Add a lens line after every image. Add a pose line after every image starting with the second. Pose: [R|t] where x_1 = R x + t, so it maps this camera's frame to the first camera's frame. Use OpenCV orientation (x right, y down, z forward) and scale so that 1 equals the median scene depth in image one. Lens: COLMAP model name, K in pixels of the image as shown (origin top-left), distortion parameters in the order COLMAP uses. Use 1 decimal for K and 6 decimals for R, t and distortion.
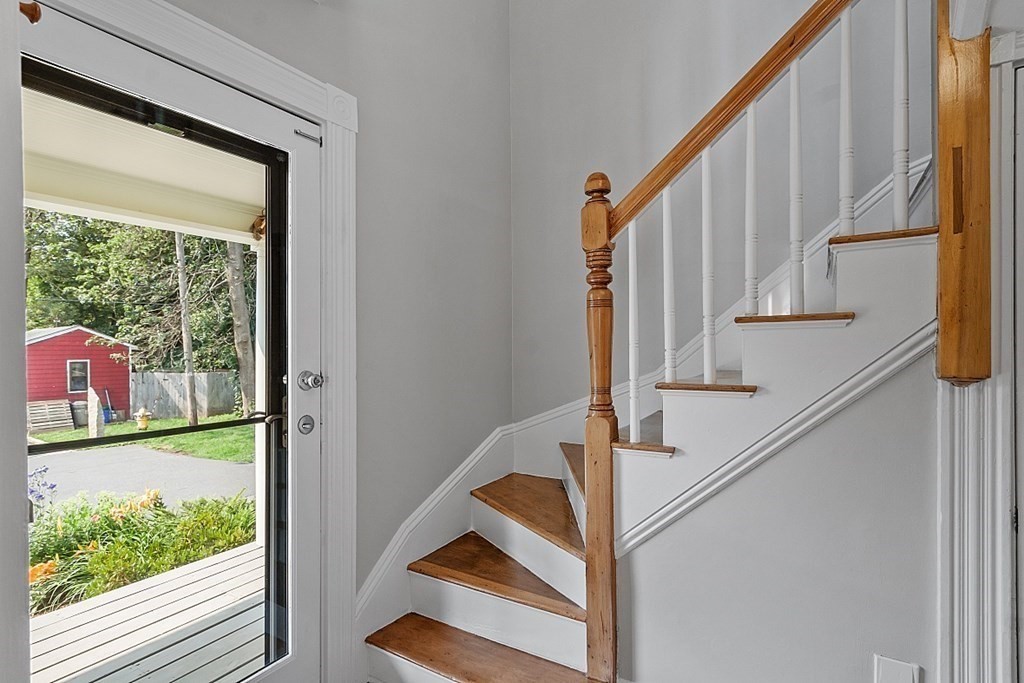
lens RADIAL K [[503.4, 0, 507.4], [0, 503.4, 343.5], [0, 0, 1]] dist [0.004037, 0.001423]
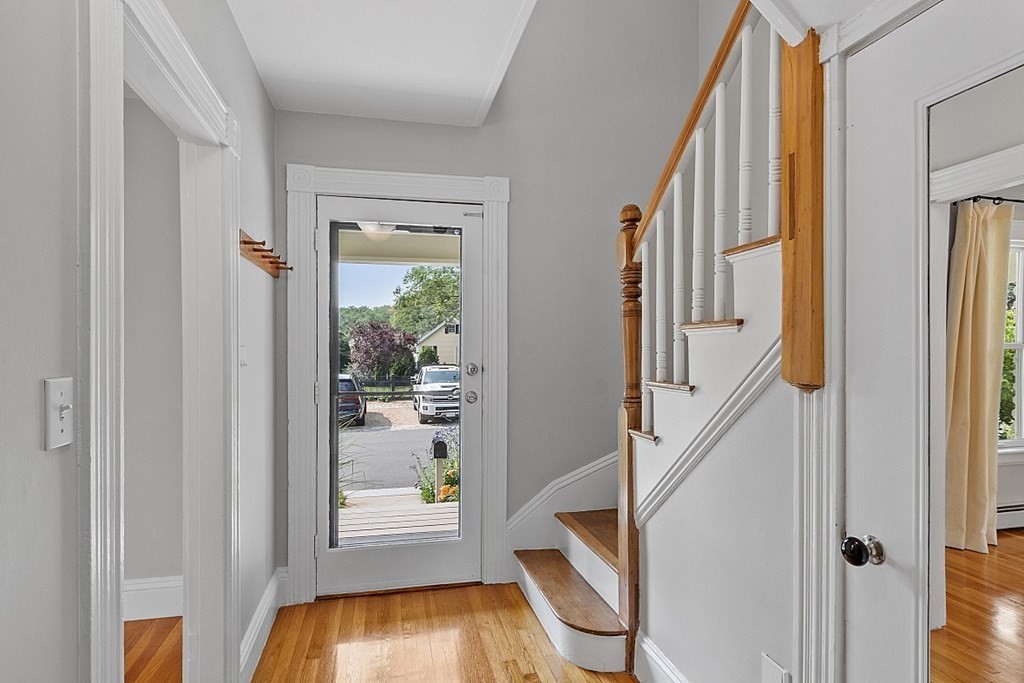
lens RADIAL K [[514.7, 0, 504.8], [0, 514.7, 346.4], [0, 0, 1]] dist [0.000173, -0.000594]
pose [[0.720516, 0.004133, -0.693426, 0.837357], [-0.003218, 0.999991, 0.002616, -0.003961], [0.693430, 0.000347, 0.720524, -0.092054]]
